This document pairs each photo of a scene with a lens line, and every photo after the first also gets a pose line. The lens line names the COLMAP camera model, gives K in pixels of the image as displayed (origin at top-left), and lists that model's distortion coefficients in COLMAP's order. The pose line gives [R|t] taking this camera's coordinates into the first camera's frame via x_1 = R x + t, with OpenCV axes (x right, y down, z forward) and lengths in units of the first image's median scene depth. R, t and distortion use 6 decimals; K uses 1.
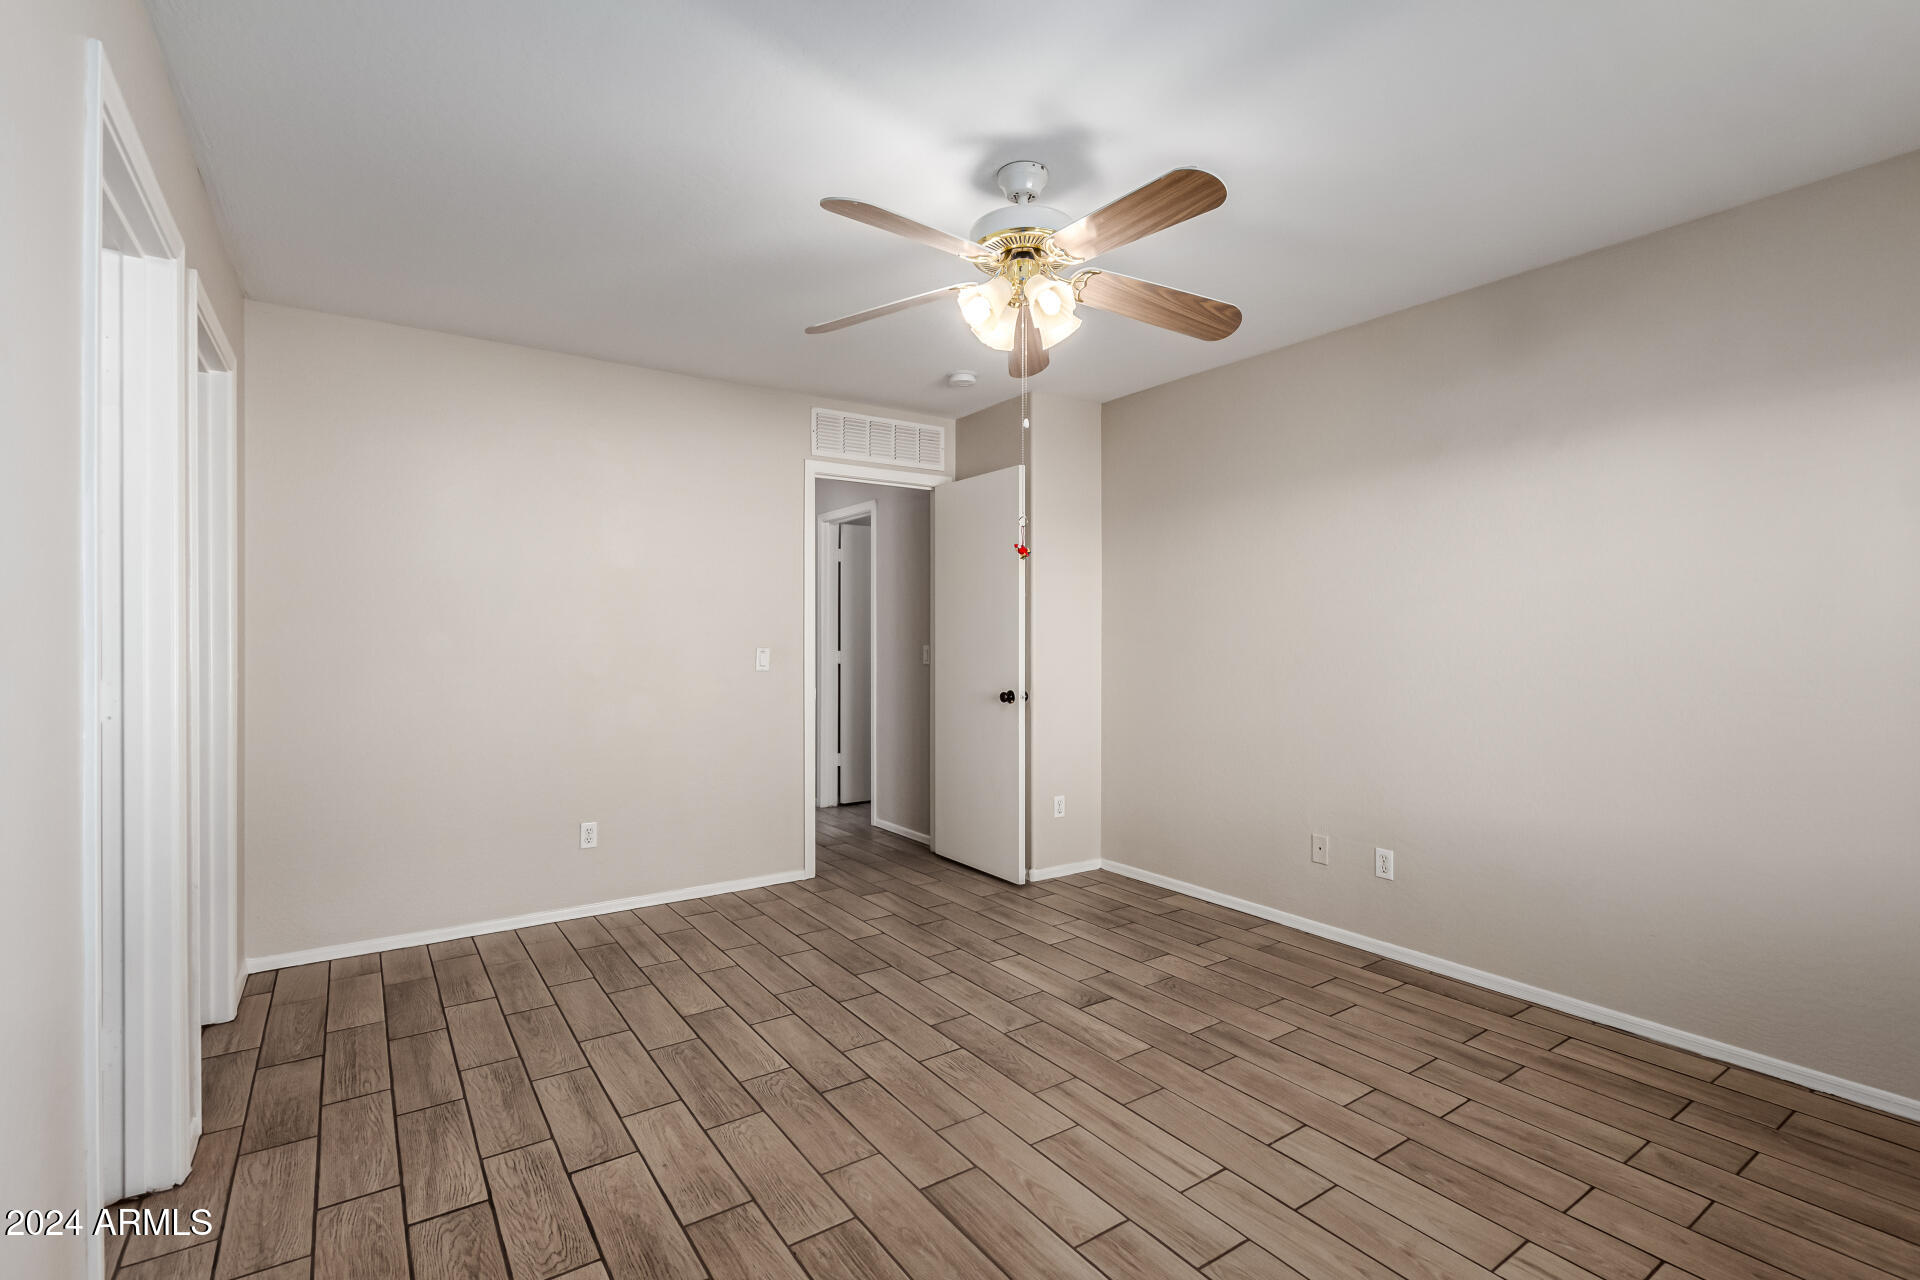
lens RADIAL K [[881.7, 0, 954.6], [0, 881.7, 641.9], [0, 0, 1]] dist [0.004670, -0.003409]
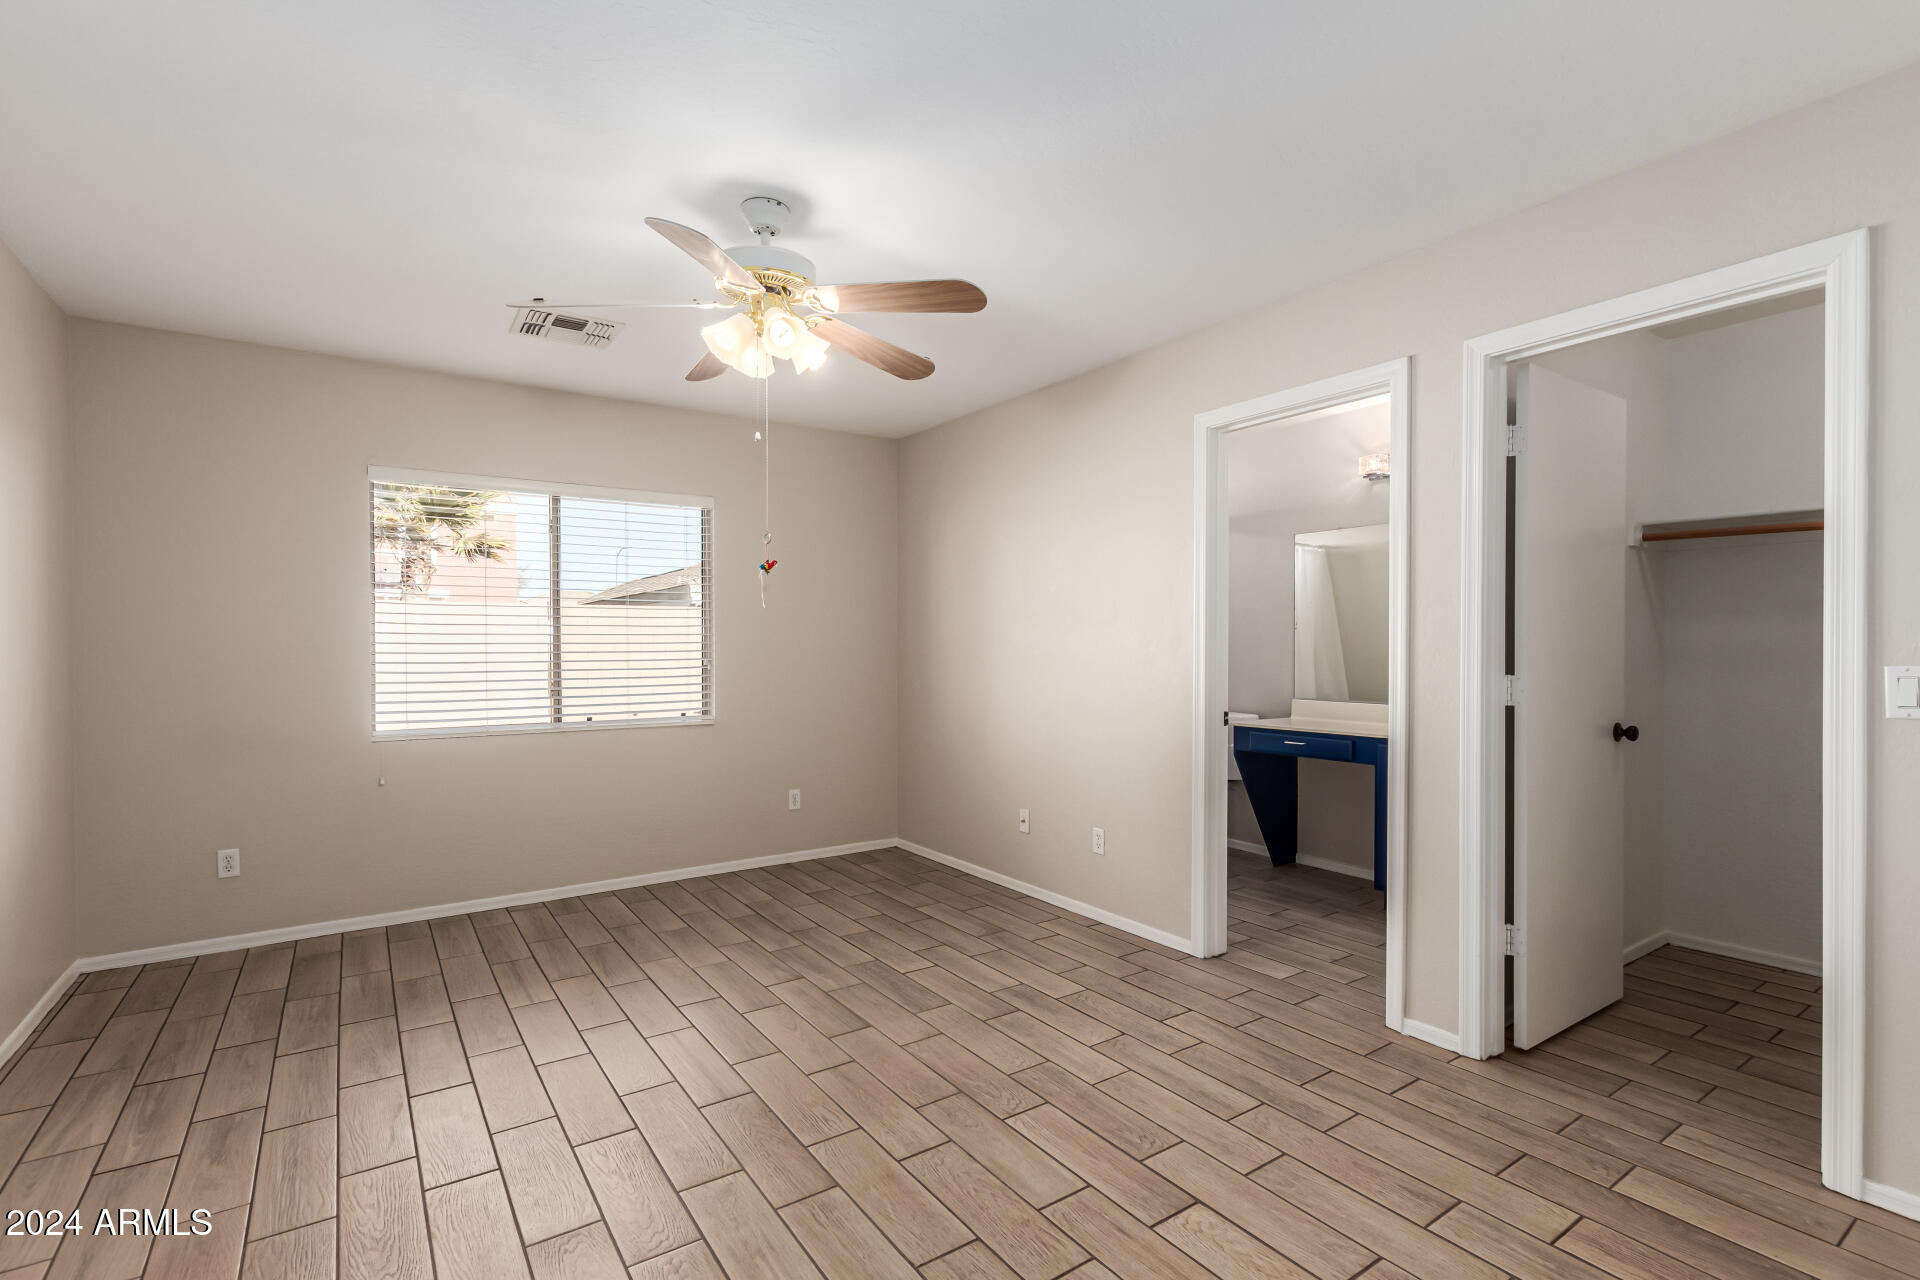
lens RADIAL K [[881.7, 0, 953.9], [0, 881.7, 646.2], [0, 0, 1]] dist [0.004670, -0.003409]
pose [[-0.999994, 0.002944, -0.001892, -0.117344], [0.002931, 0.999974, 0.006552, -0.009822], [0.001911, 0.006546, -0.999977, 1.657141]]
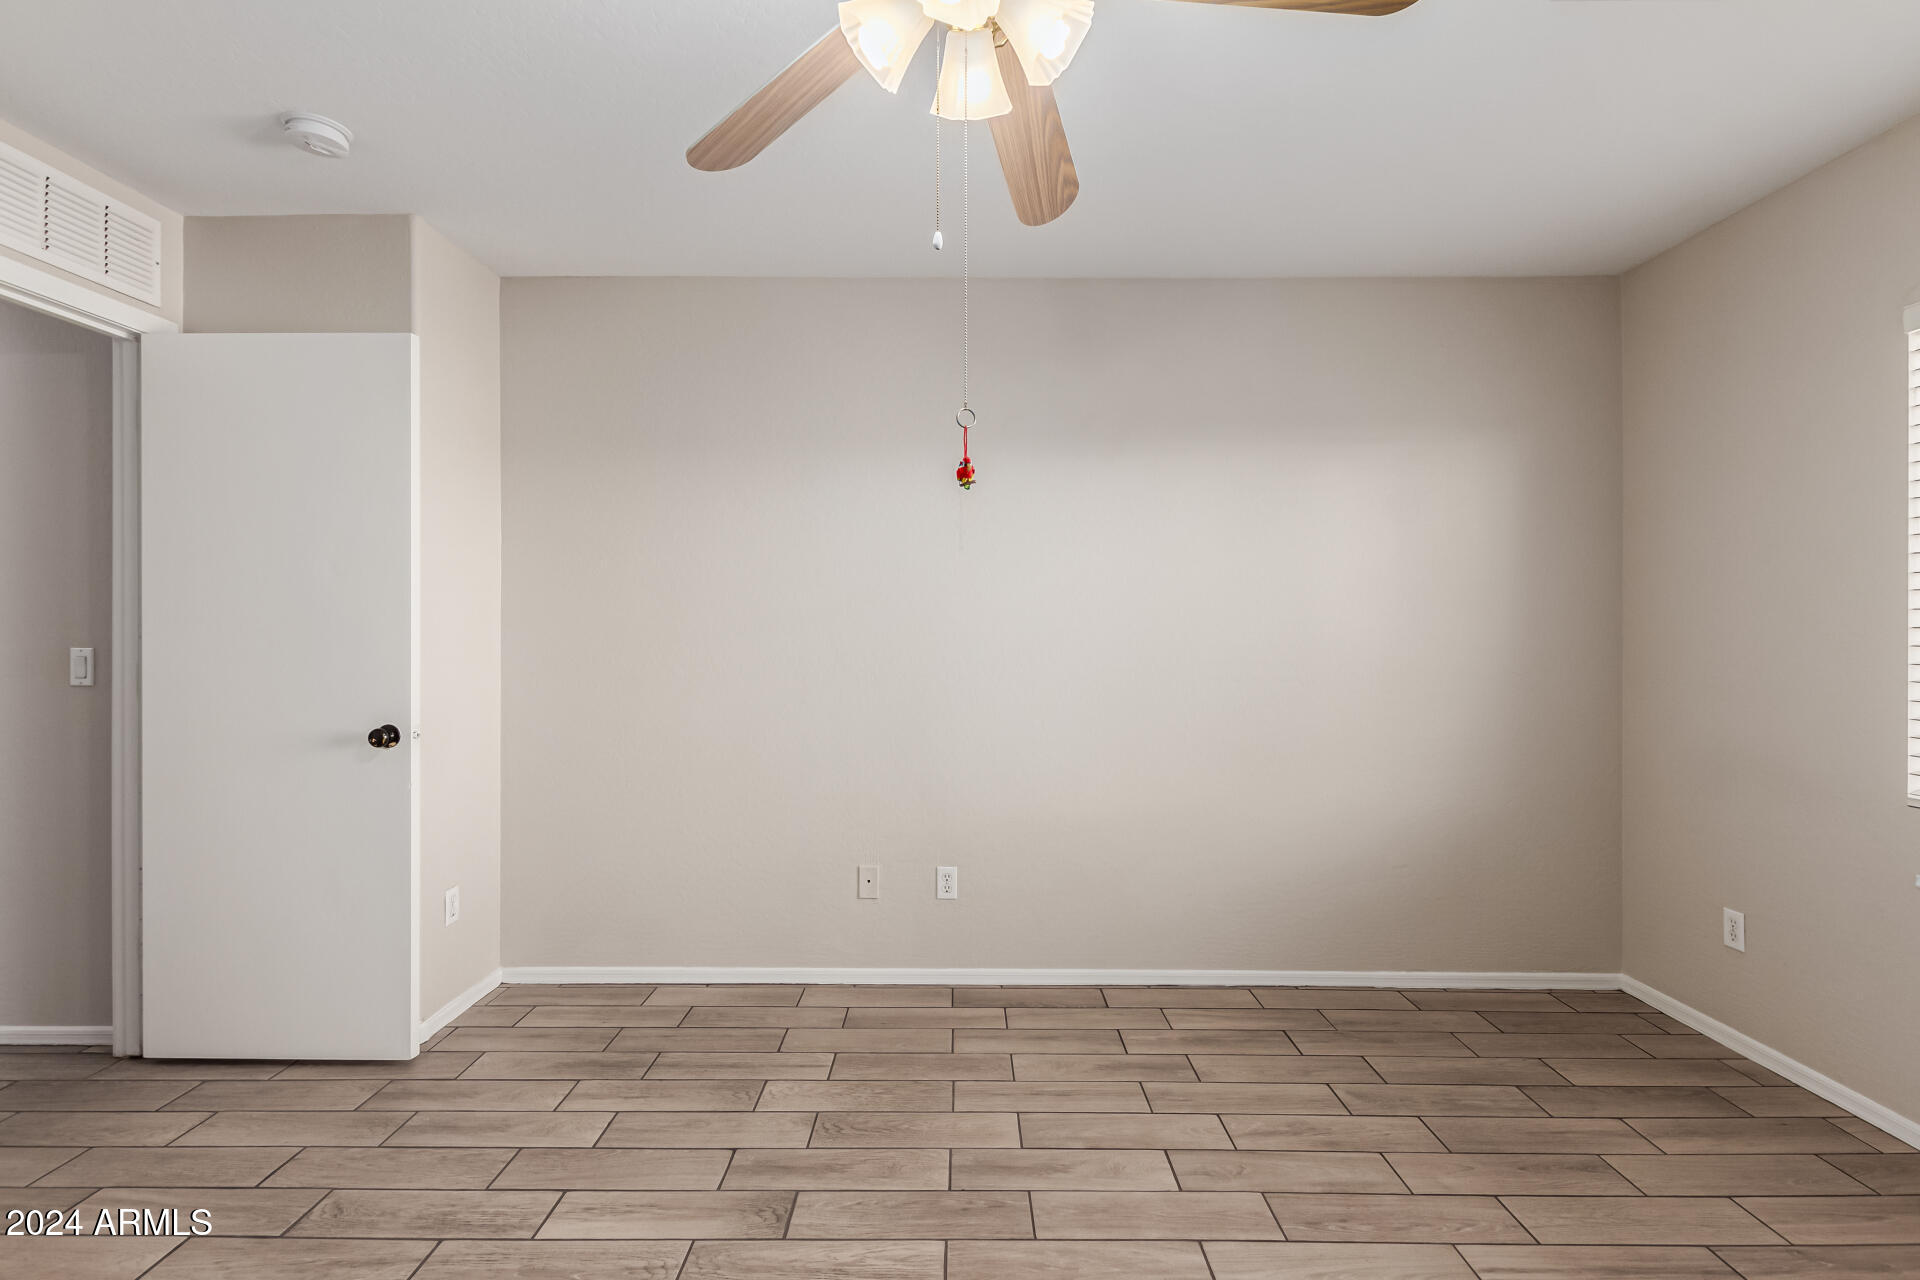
lens RADIAL K [[881.7, 0, 959.5], [0, 881.7, 639.6], [0, 0, 1]] dist [0.004670, -0.003409]
pose [[0.564929, -0.005440, 0.825122, -0.296679], [0.001802, 0.999984, 0.005359, -0.004175], [-0.825138, -0.001540, 0.564930, 0.558407]]
